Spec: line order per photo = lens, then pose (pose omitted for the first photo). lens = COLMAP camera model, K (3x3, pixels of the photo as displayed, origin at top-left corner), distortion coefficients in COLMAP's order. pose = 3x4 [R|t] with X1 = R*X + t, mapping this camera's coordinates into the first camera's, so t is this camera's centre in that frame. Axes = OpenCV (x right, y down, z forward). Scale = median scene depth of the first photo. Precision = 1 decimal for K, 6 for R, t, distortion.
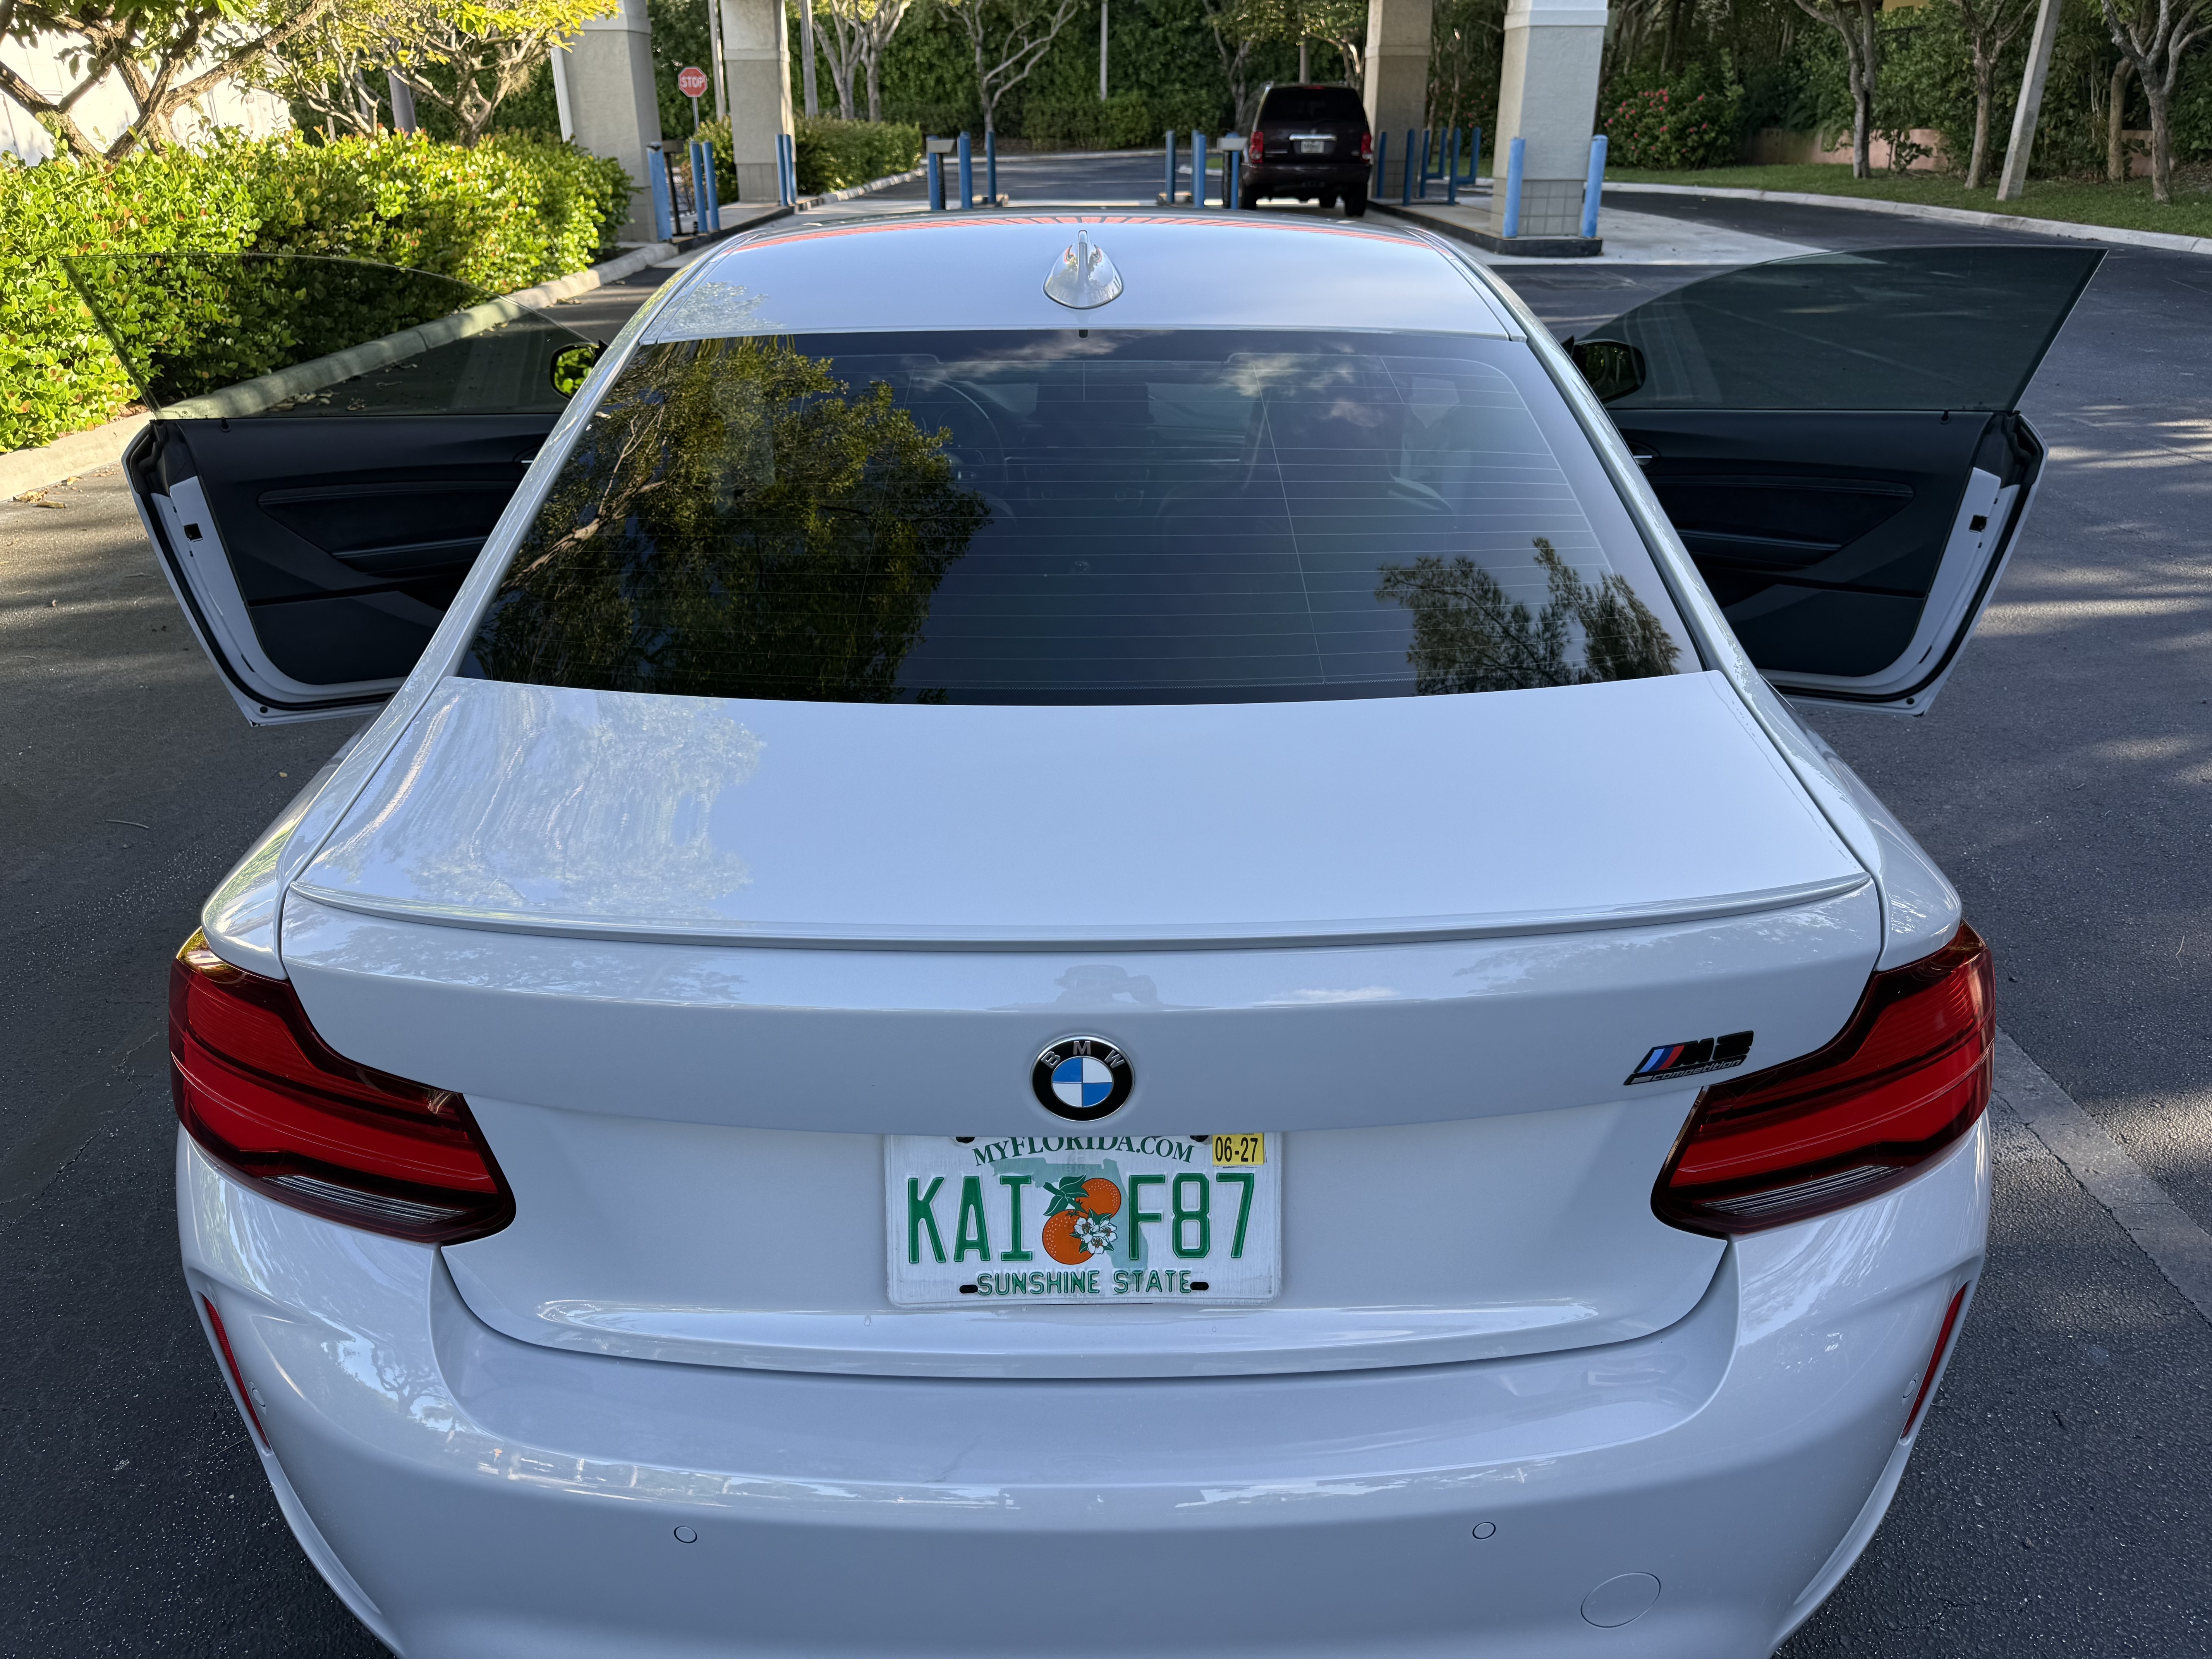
lens RADIAL K [[1591.3, 0, 1113.1], [0, 1591.3, 831.0], [0, 0, 1]] dist [0.012129, -0.018846]
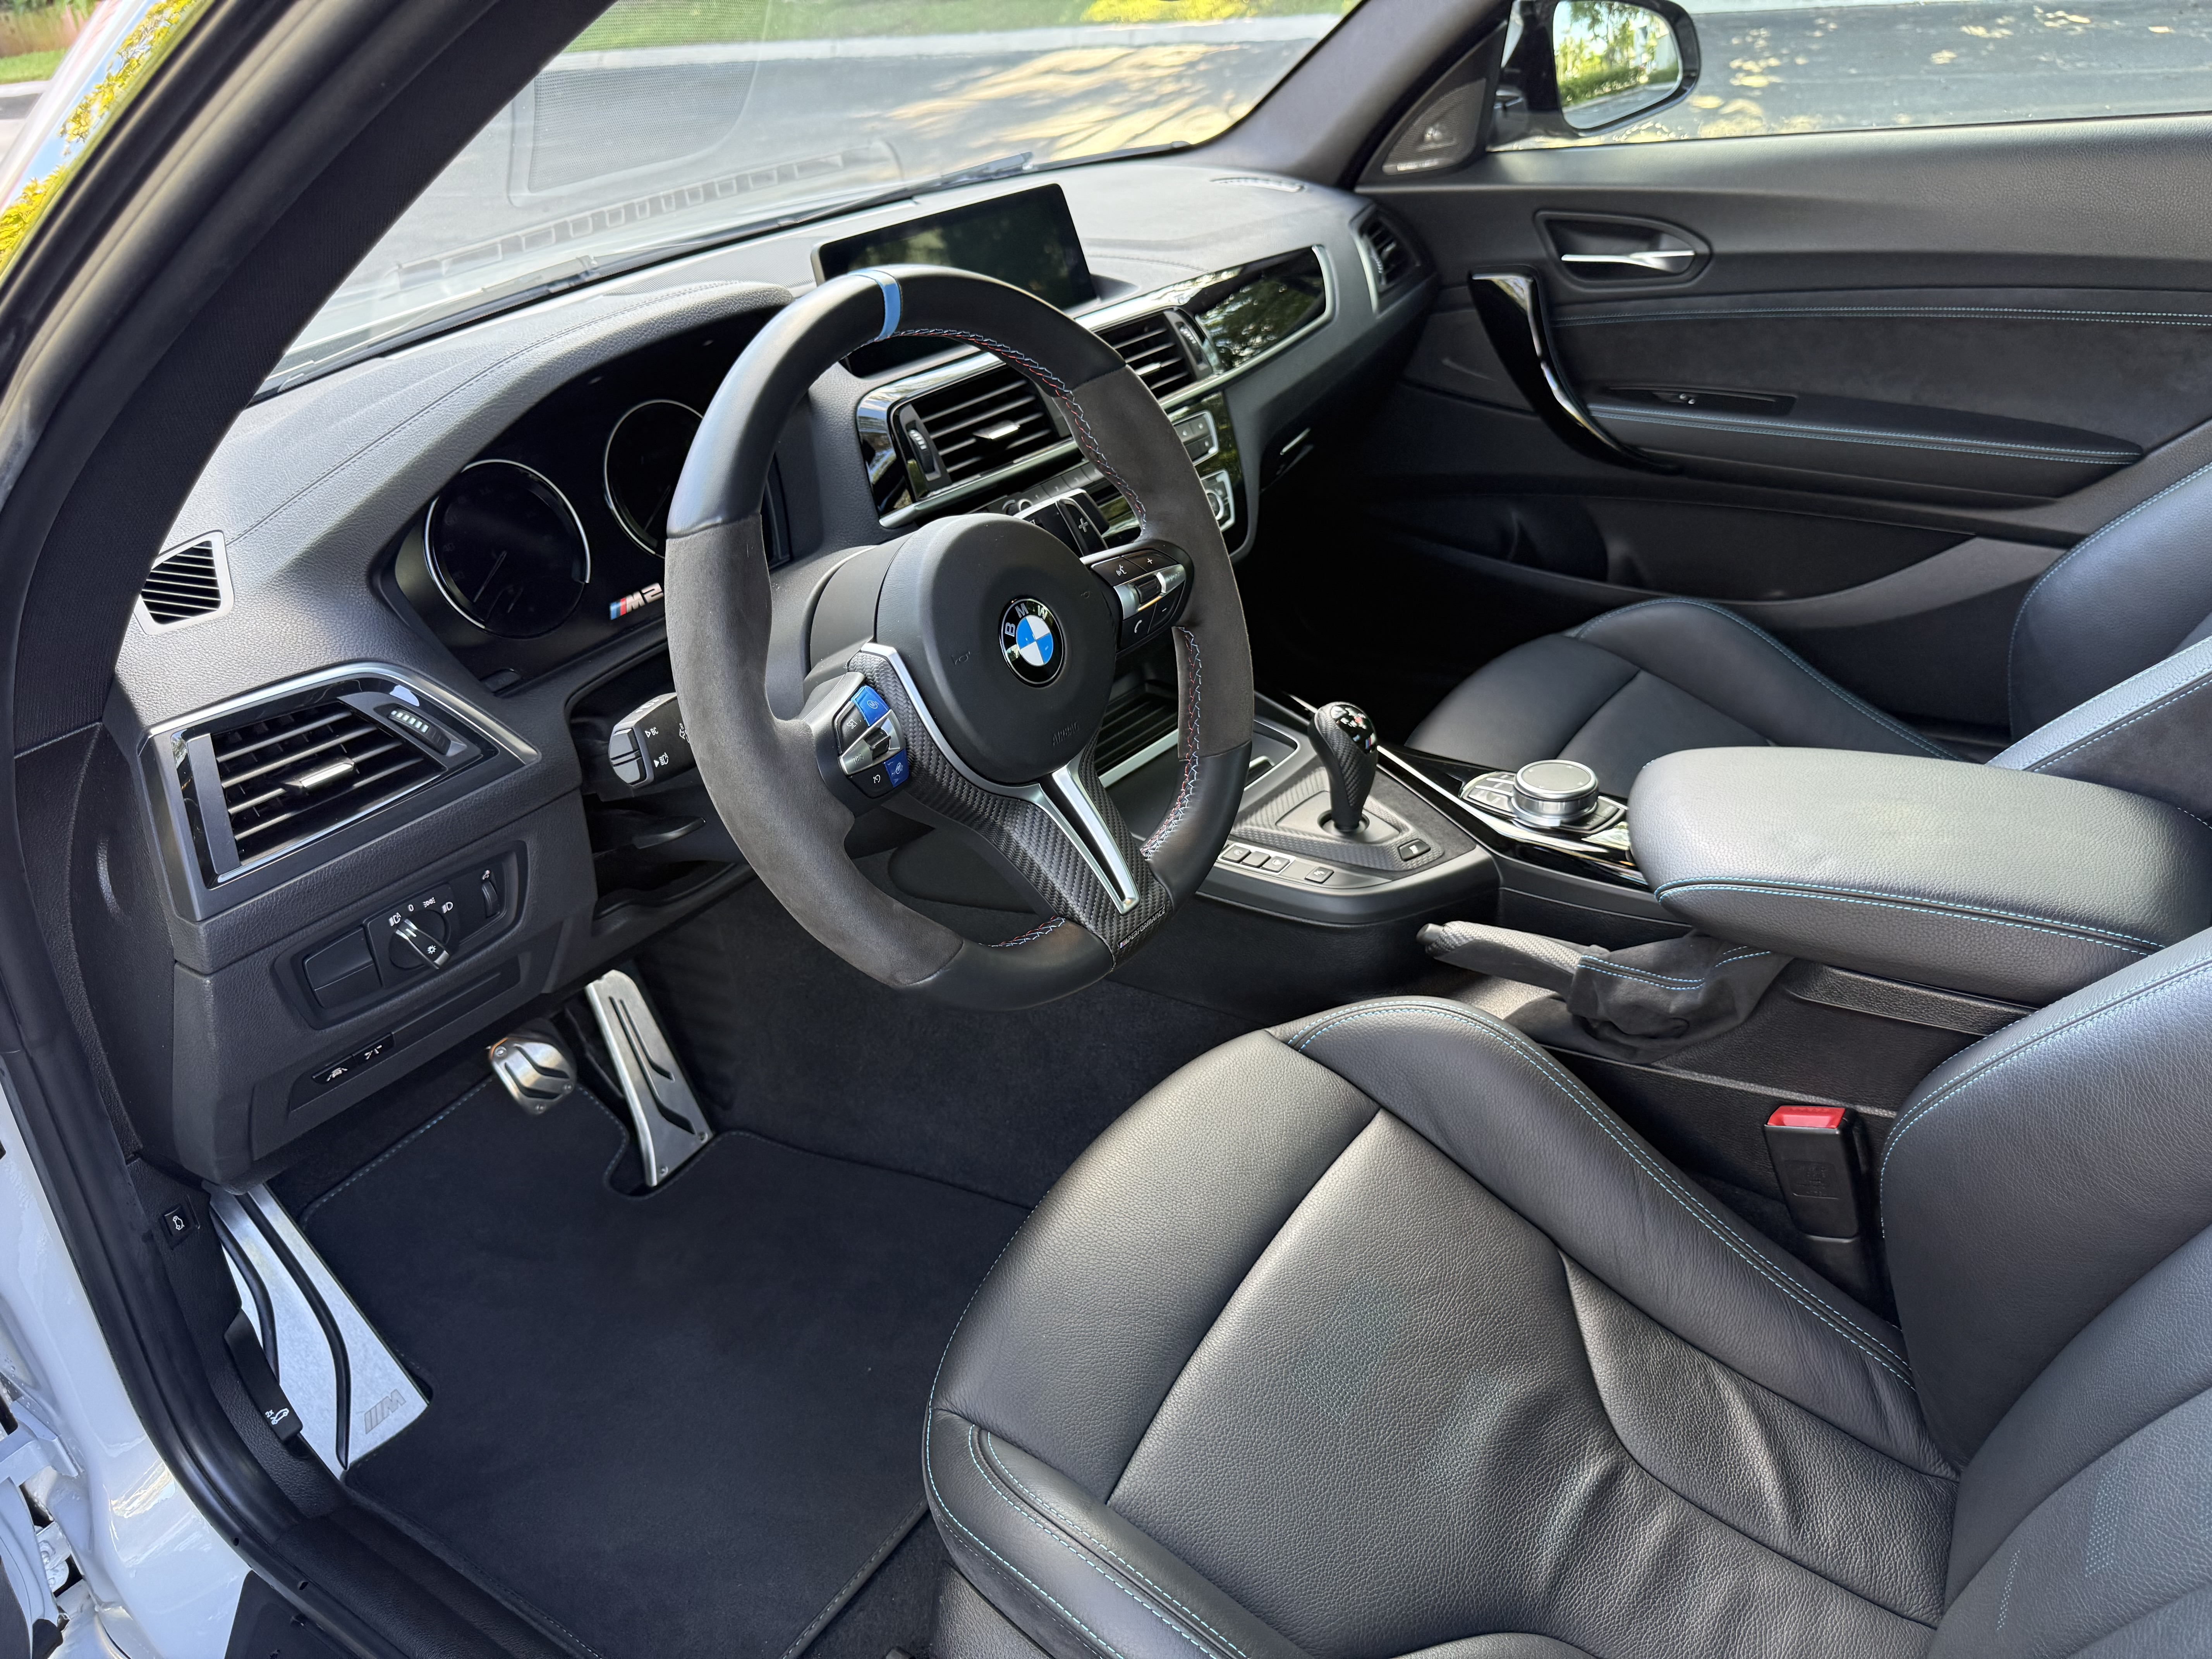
lens RADIAL K [[1591.3, 0, 1094.0], [0, 1591.3, 823.8], [0, 0, 1]] dist [0.012129, -0.018846]
pose [[0.563712, -0.450298, 0.692431, -0.045803], [0.412401, 0.879794, 0.236405, -0.039839], [-0.715650, 0.152295, 0.681654, 0.129765]]
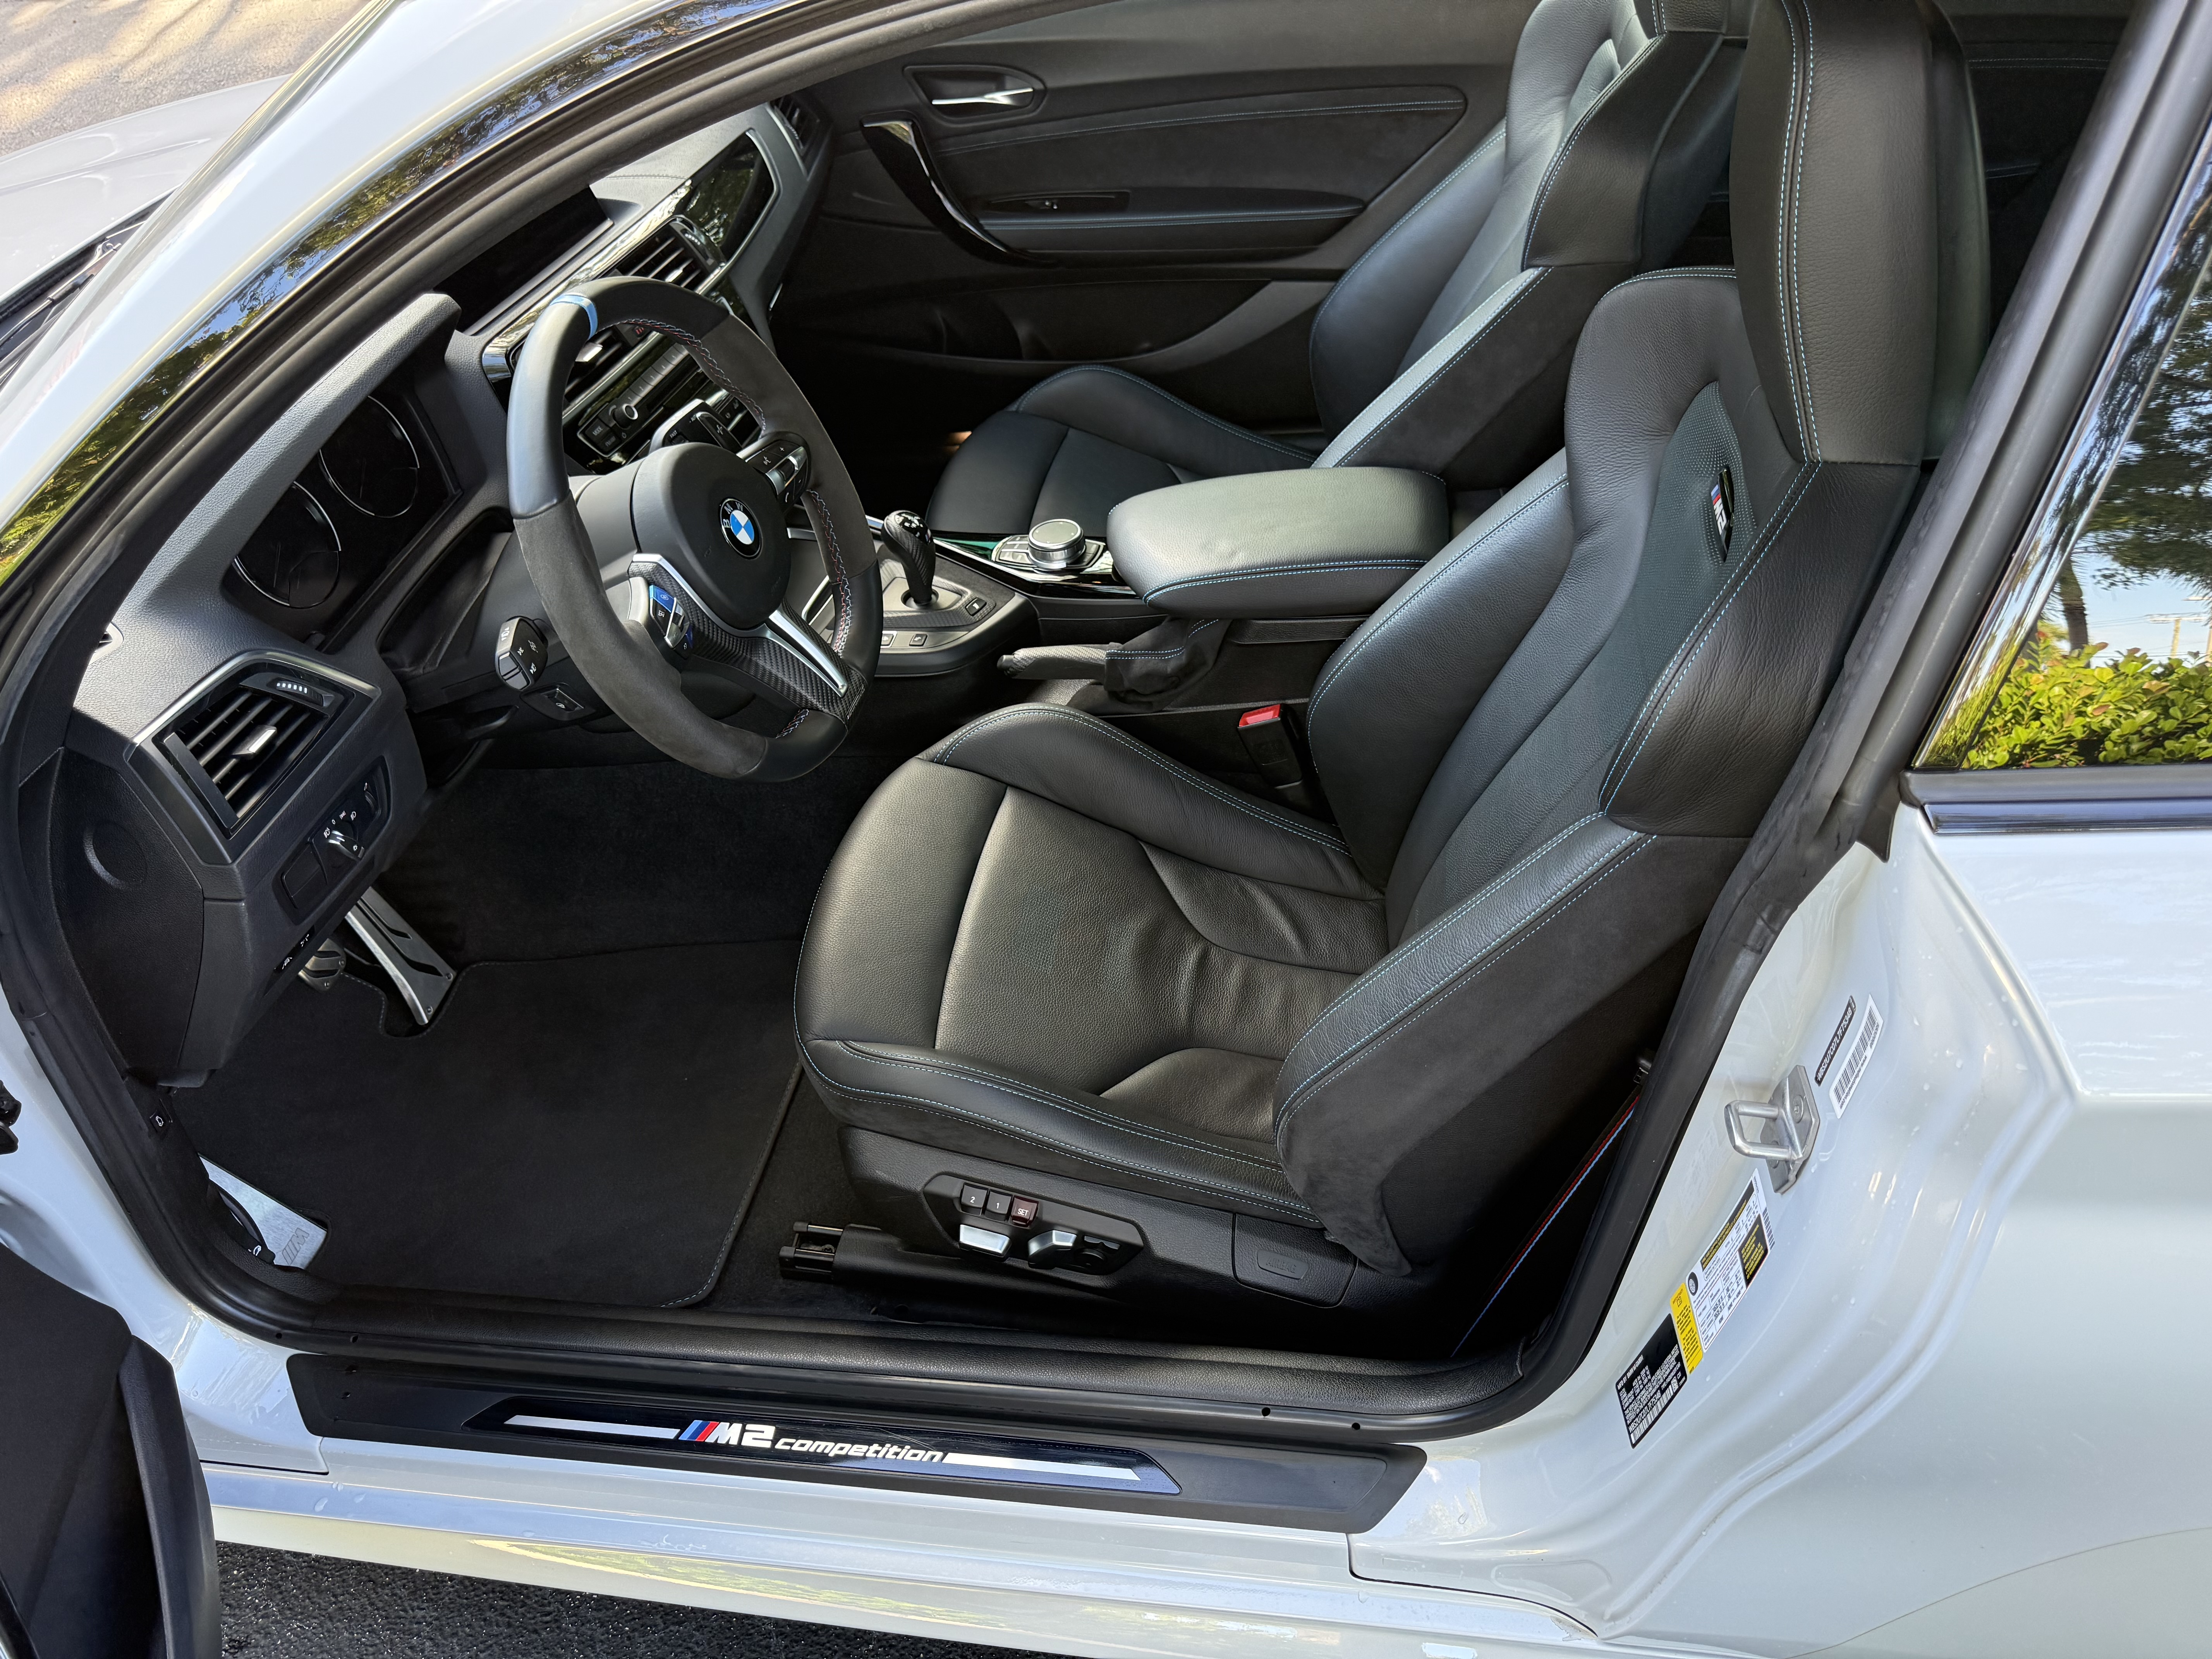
lens RADIAL K [[1591.3, 0, 1117.6], [0, 1591.3, 849.3], [0, 0, 1]] dist [0.012129, -0.018846]
pose [[0.151210, -0.668306, 0.728356, -0.064096], [0.477282, 0.694610, 0.538256, -0.051014], [-0.865643, 0.266241, 0.424002, 0.124169]]
